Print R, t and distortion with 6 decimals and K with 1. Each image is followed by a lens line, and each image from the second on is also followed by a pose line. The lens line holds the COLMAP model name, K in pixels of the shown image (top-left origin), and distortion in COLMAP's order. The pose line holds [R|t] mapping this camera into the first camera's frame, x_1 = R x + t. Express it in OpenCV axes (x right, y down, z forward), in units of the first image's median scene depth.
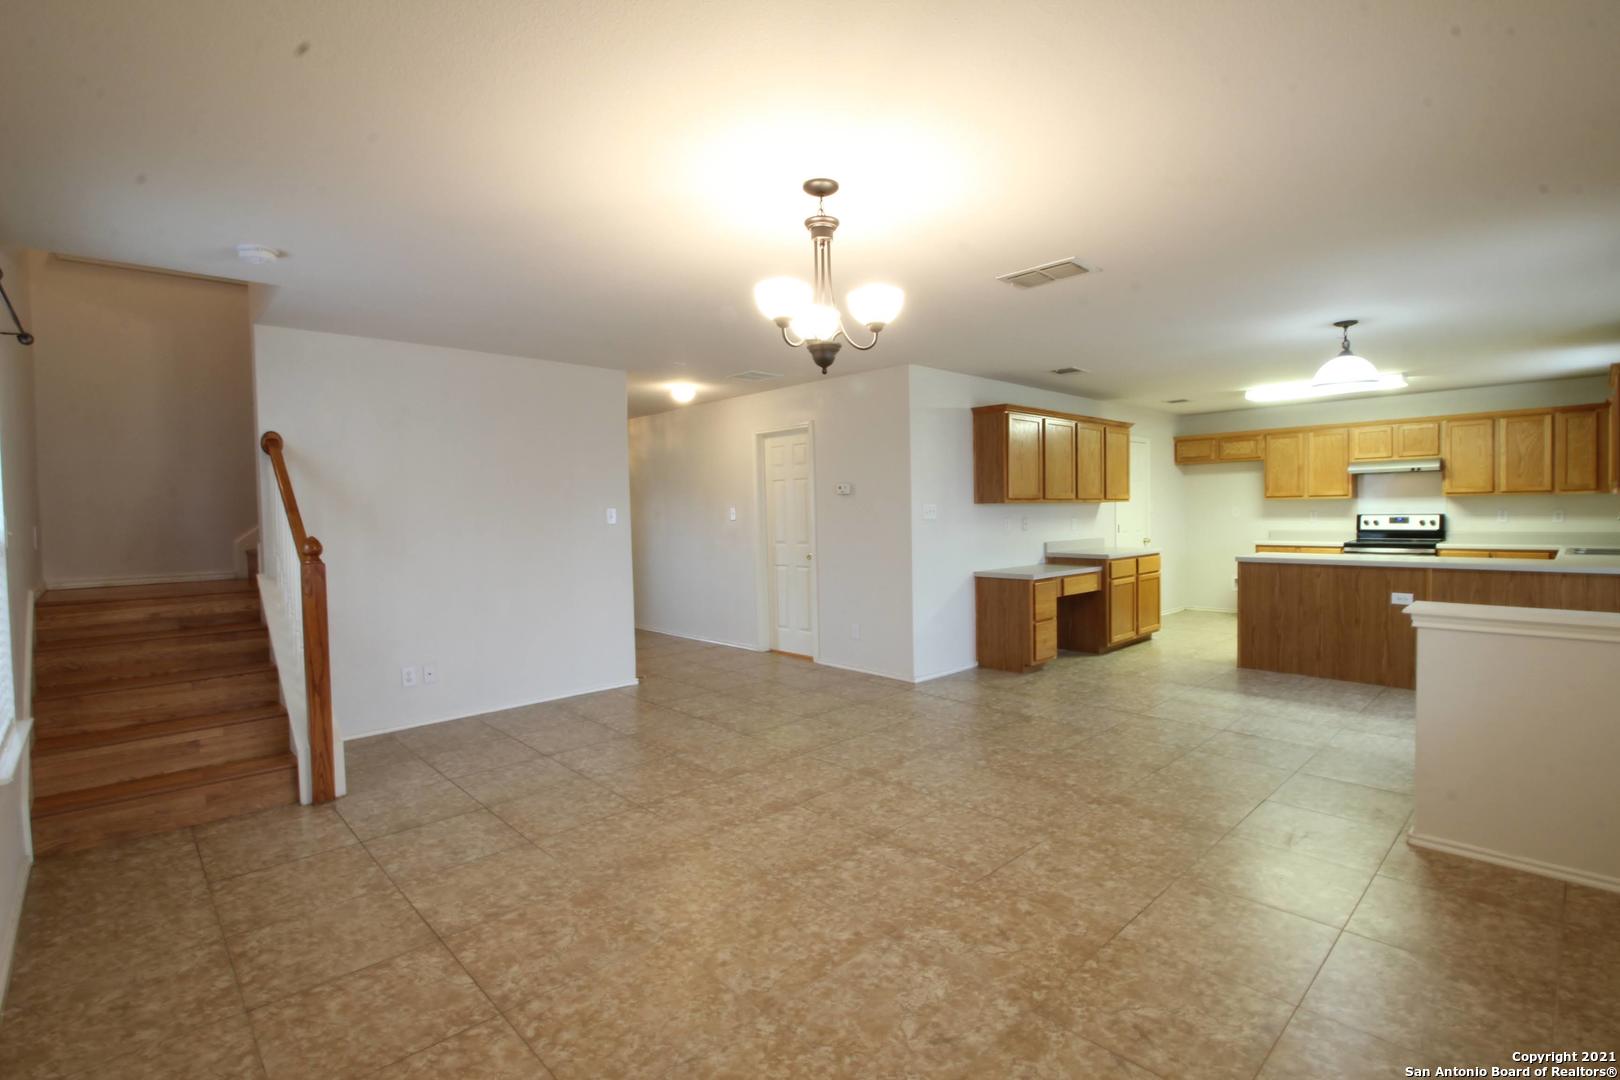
lens RADIAL K [[747.0, 0, 834.2], [0, 747.0, 547.6], [0, 0, 1]] dist [0.002663, -0.016920]
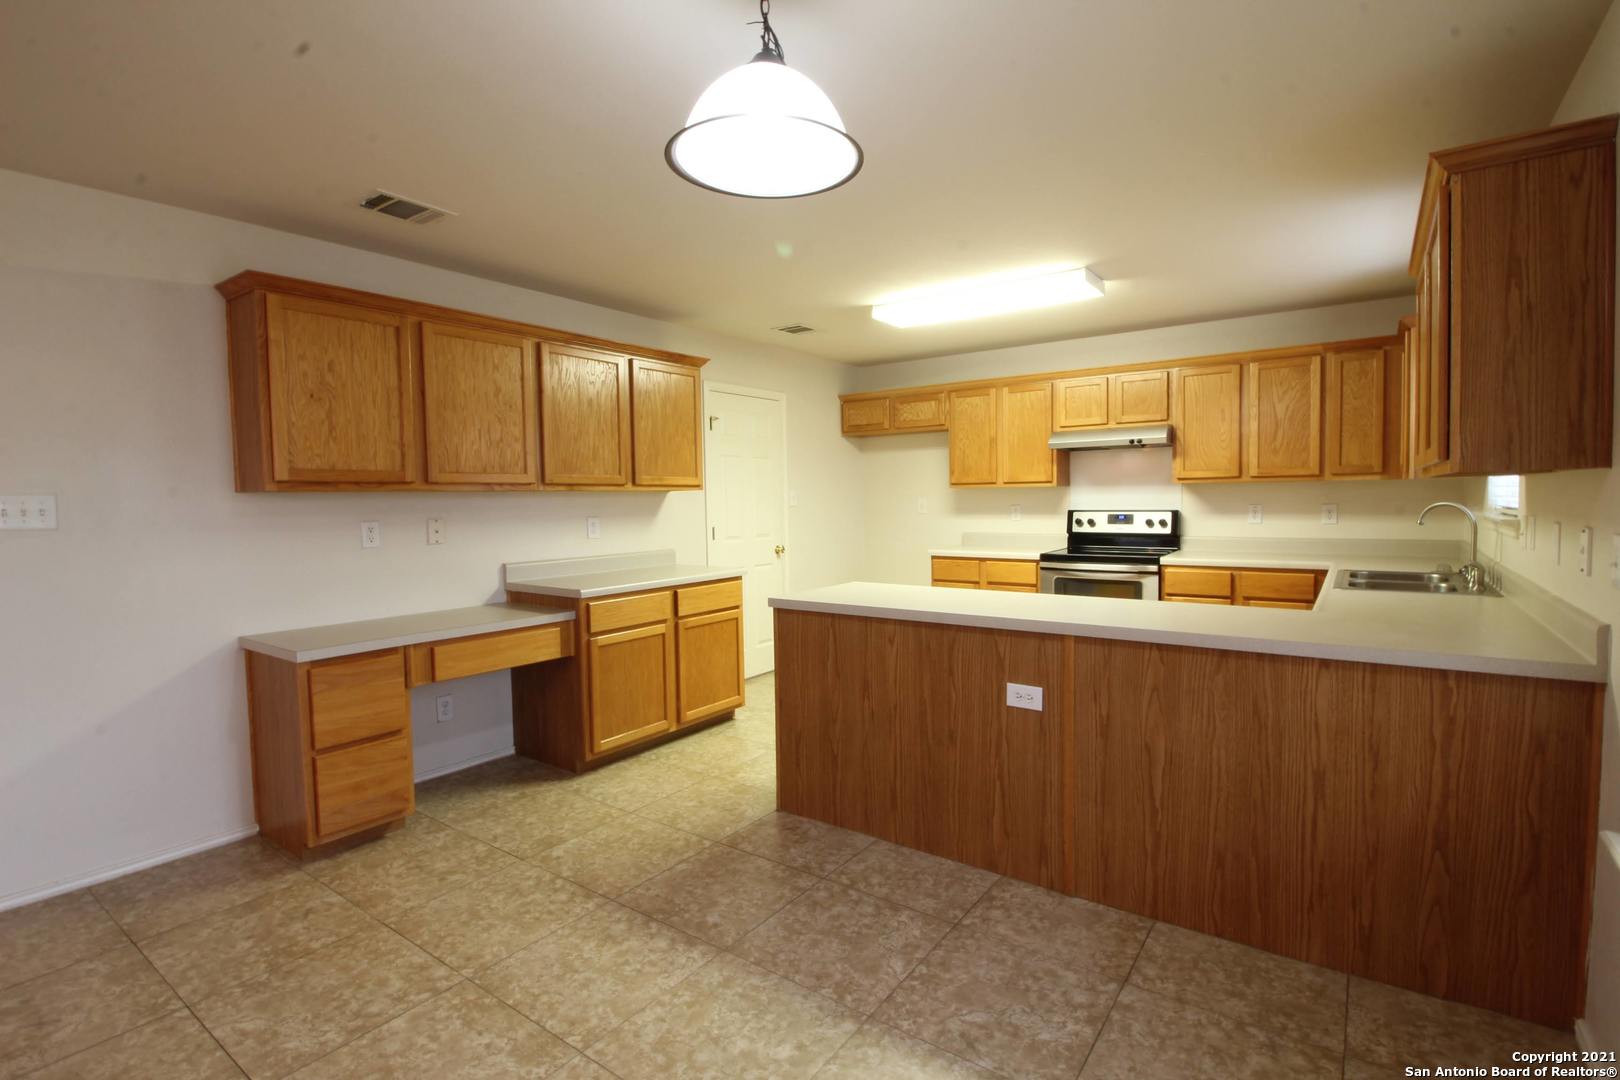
lens RADIAL K [[765.7, 0, 826.0], [0, 765.7, 534.5], [0, 0, 1]] dist [0.000725, -0.013766]
pose [[0.984244, -0.006067, 0.176709, 0.369947], [0.005962, 0.999982, 0.001123, -0.024663], [-0.176713, -0.000052, 0.984262, 0.361086]]
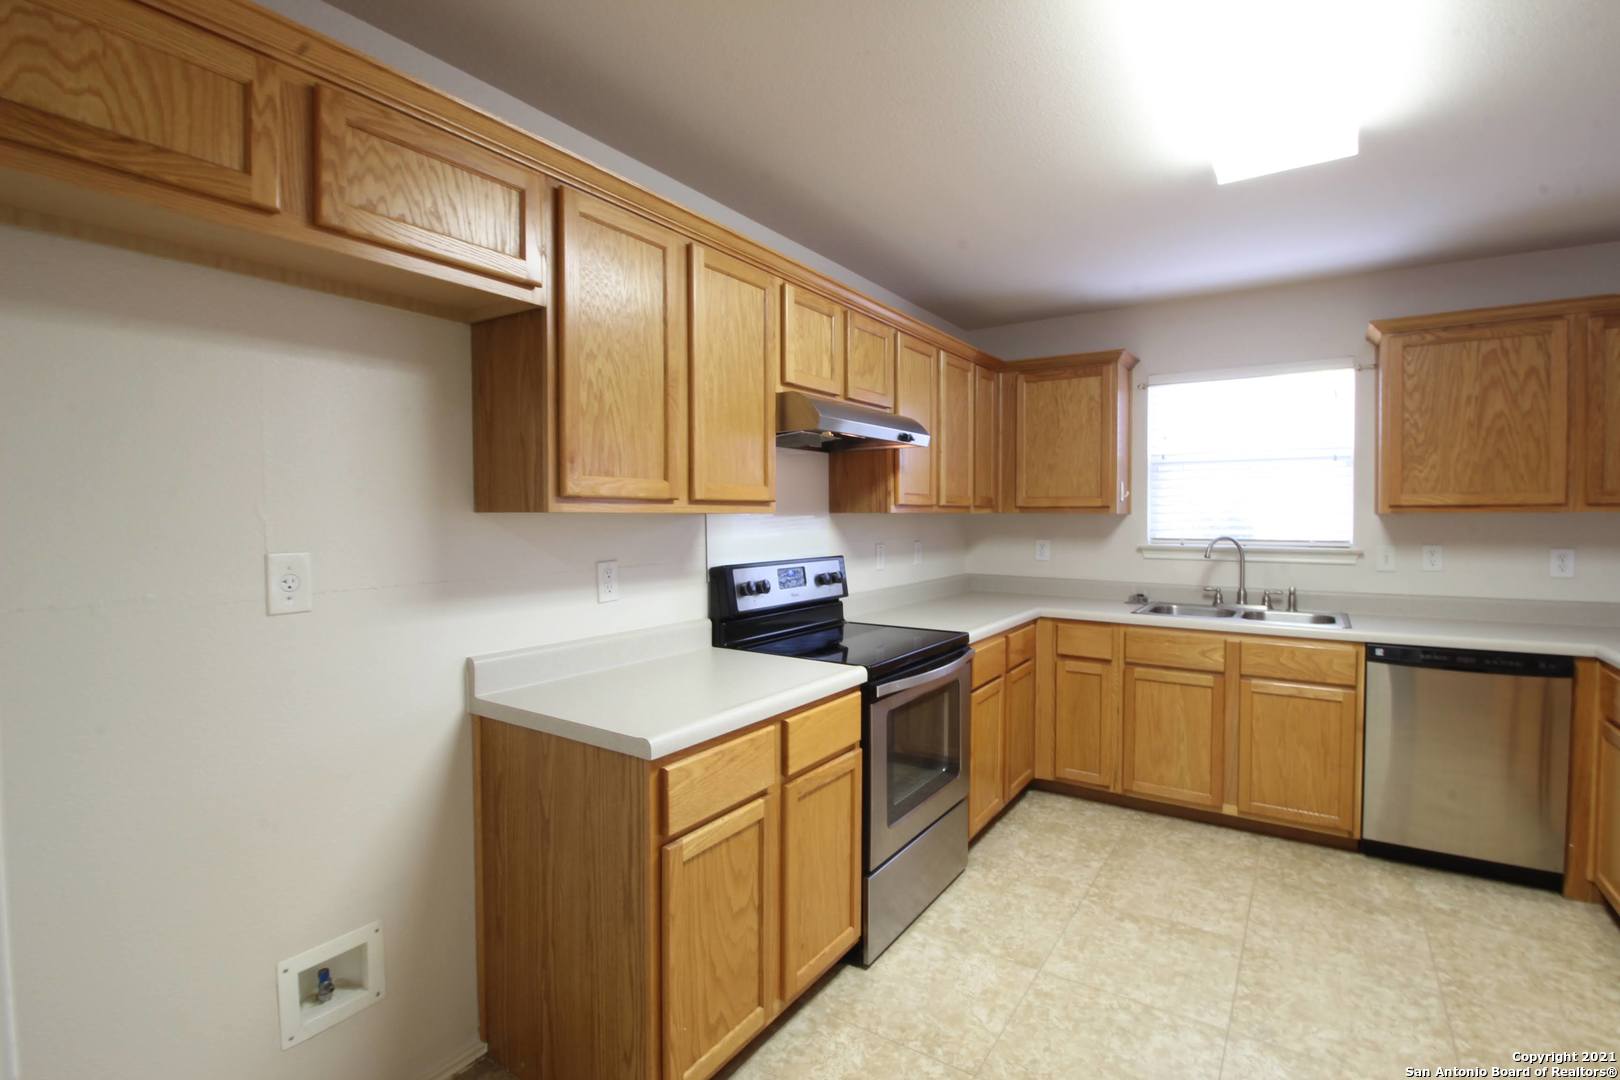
lens RADIAL K [[748.4, 0, 828.3], [0, 748.4, 532.6], [0, 0, 1]] dist [0.001129, -0.013980]
pose [[-0.211439, -0.002665, 0.977387, 0.395742], [0.055617, 0.998343, 0.014753, -0.061793], [-0.975807, 0.057479, -0.210941, 1.044449]]
